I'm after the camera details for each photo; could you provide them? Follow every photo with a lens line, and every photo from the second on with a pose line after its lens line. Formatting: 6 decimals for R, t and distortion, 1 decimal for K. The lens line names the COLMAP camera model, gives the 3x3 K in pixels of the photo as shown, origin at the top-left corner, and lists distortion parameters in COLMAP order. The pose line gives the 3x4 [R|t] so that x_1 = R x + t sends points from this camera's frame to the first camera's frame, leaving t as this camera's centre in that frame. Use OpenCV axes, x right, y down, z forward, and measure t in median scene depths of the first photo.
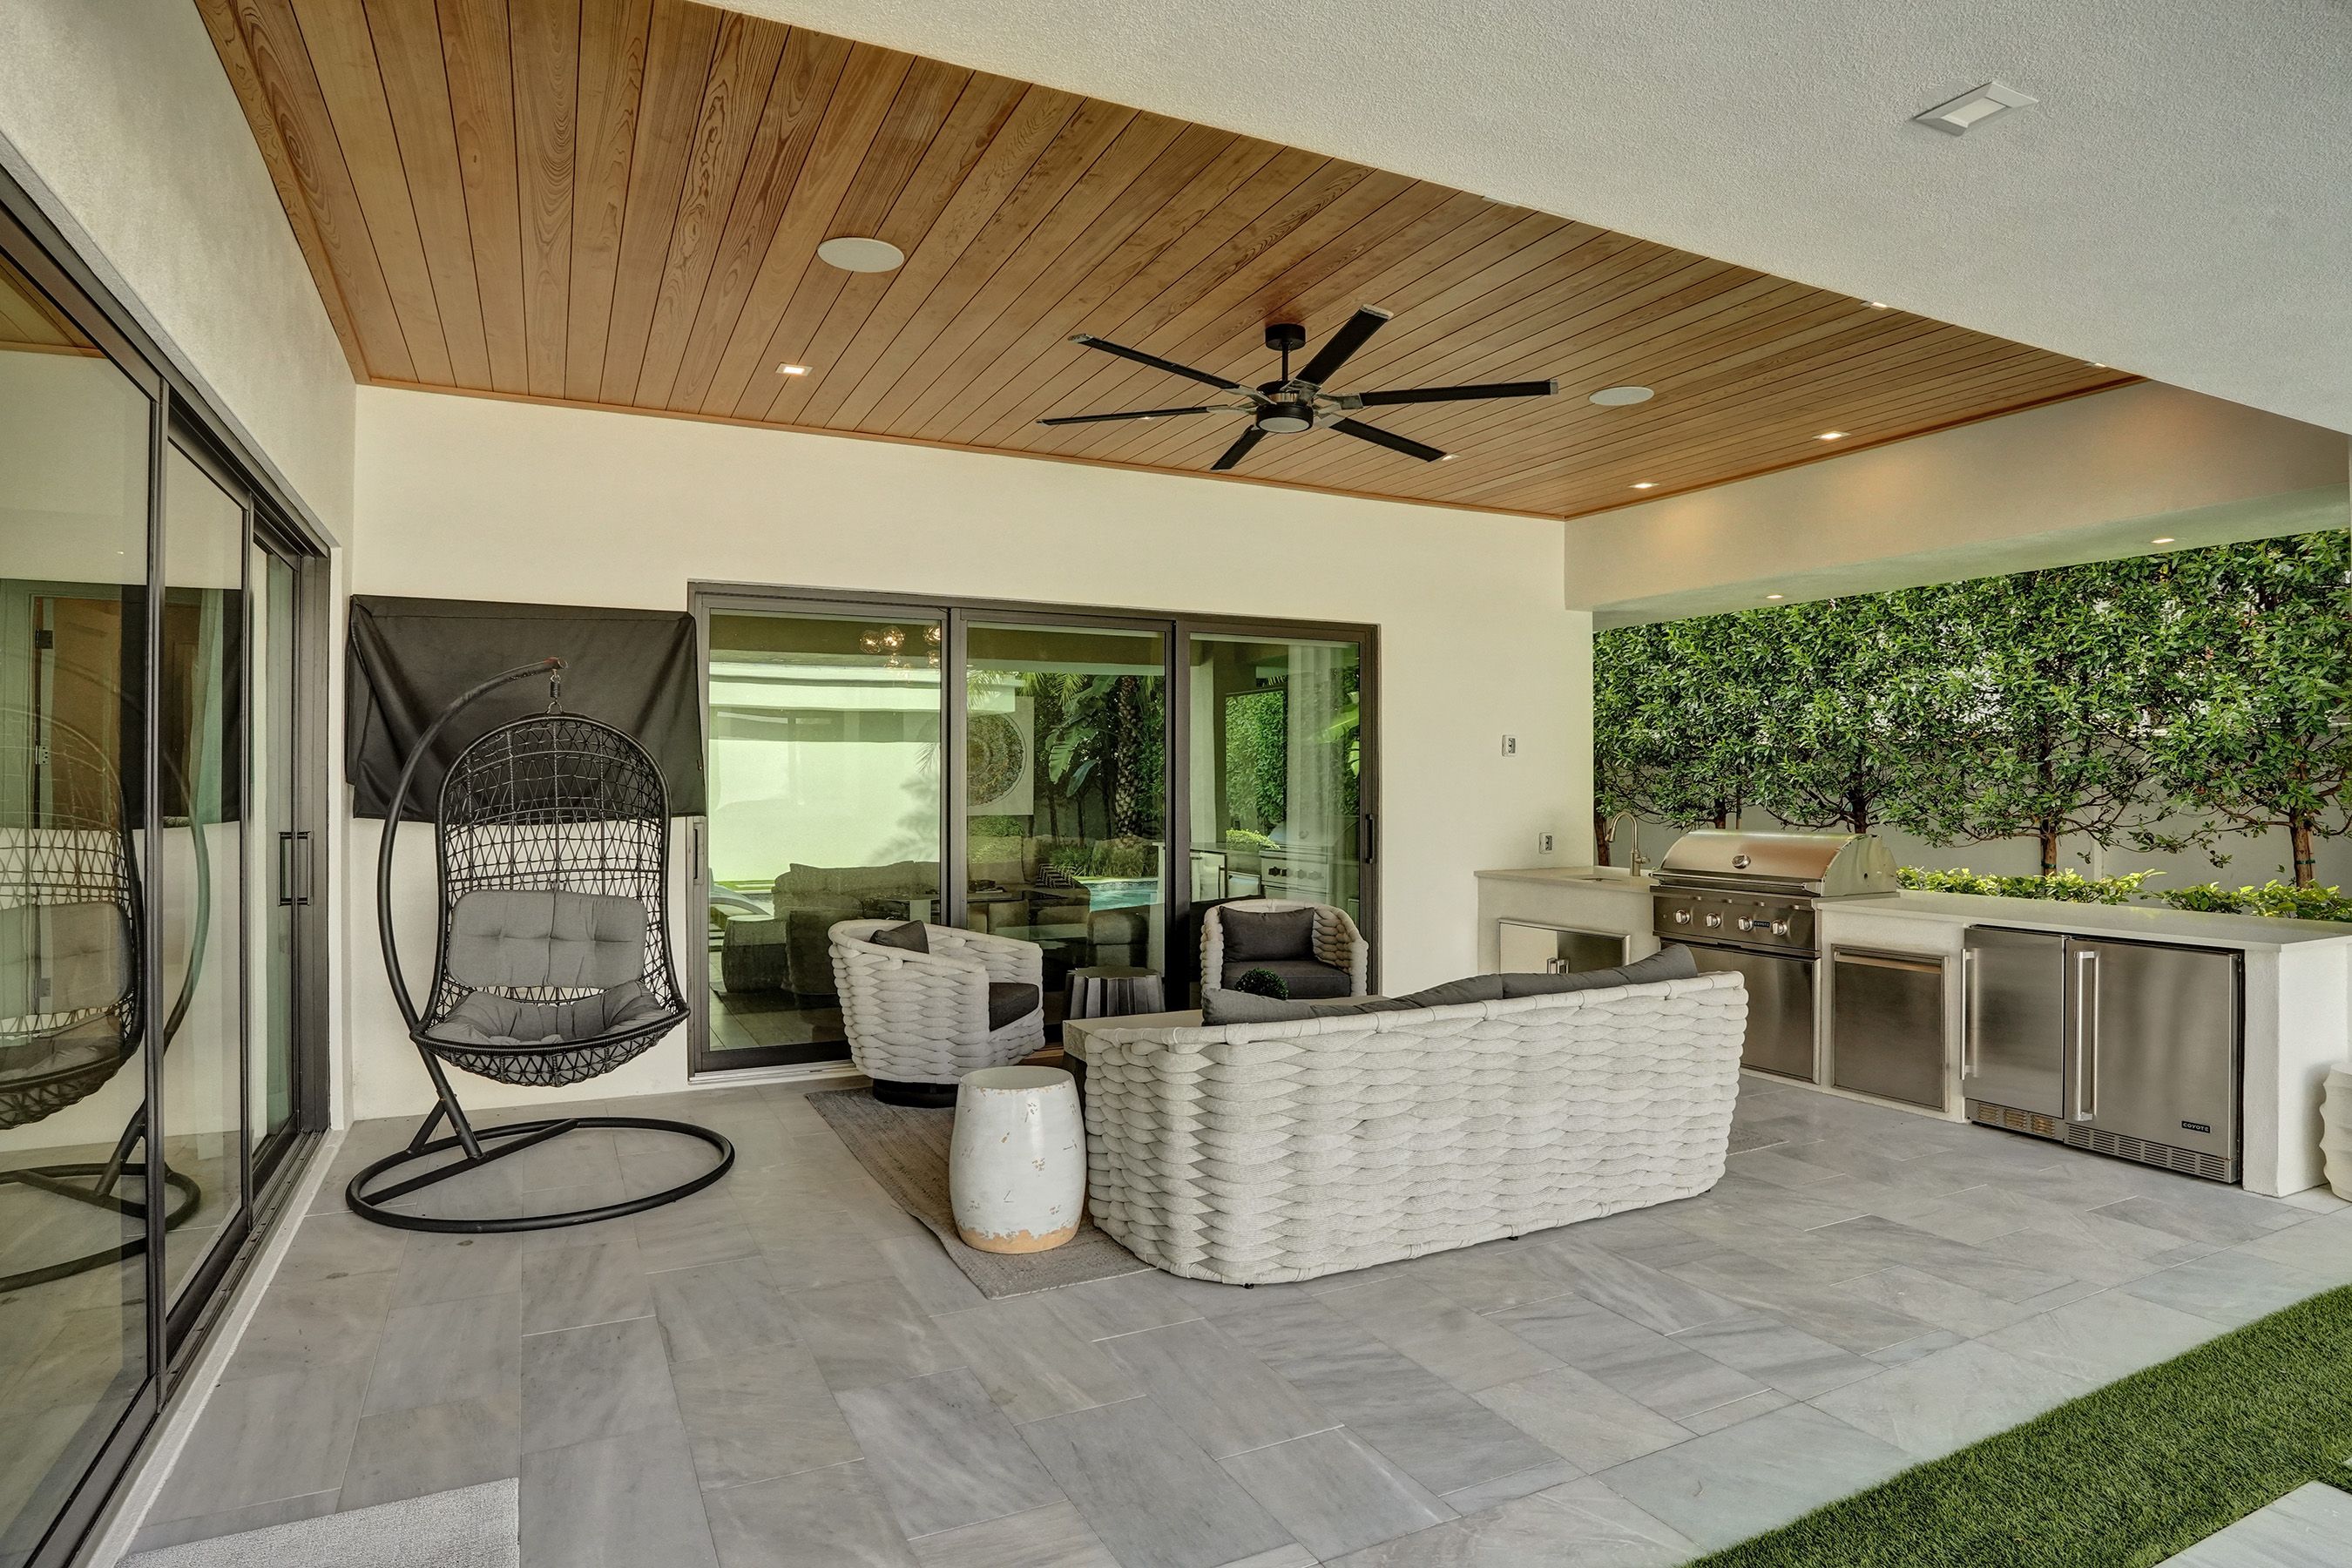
lens RADIAL K [[1283.3, 0, 1176.0], [0, 1283.3, 784.0], [0, 0, 1]] dist [-0.067080, 0.033634]
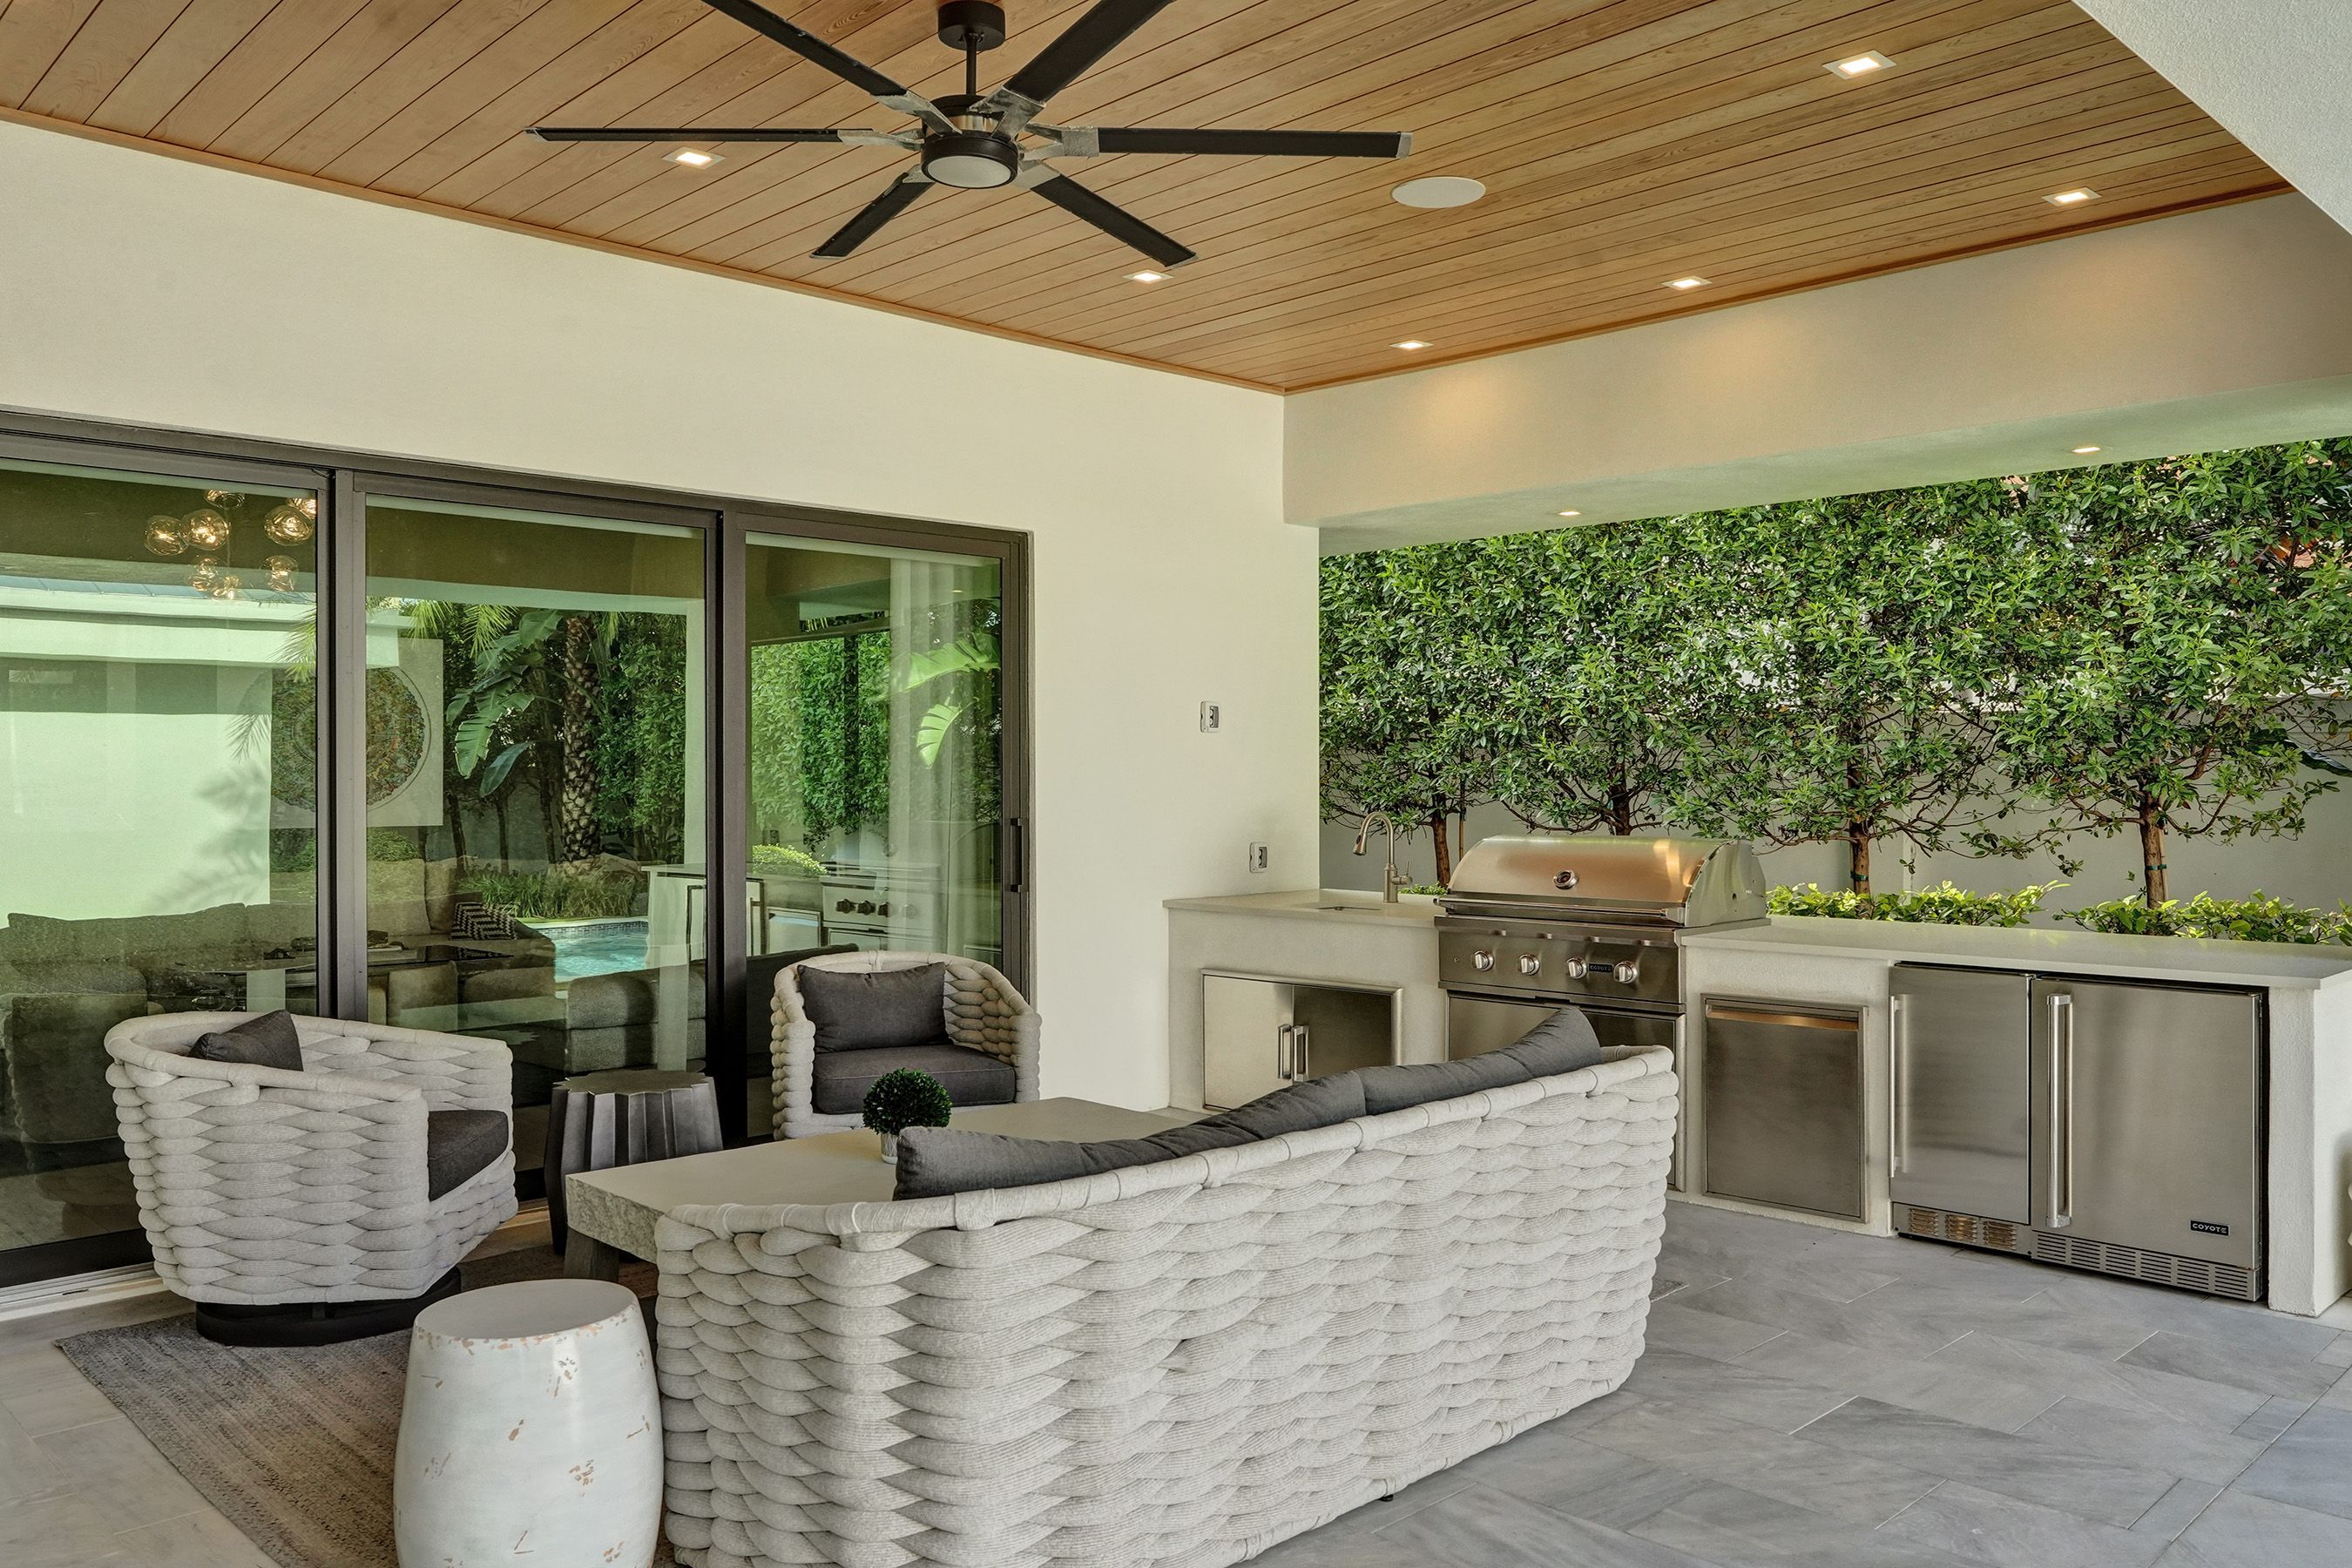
lens RADIAL K [[1748.6, 0, 1176.0], [0, 1748.6, 784.0], [0, 0, 1]] dist [-0.040648, 0.040437]
pose [[0.952741, -0.003323, 0.303767, -0.061684], [0.002626, 0.999993, 0.002704, 0.005033], [-0.303774, -0.001778, 0.952743, 0.156829]]
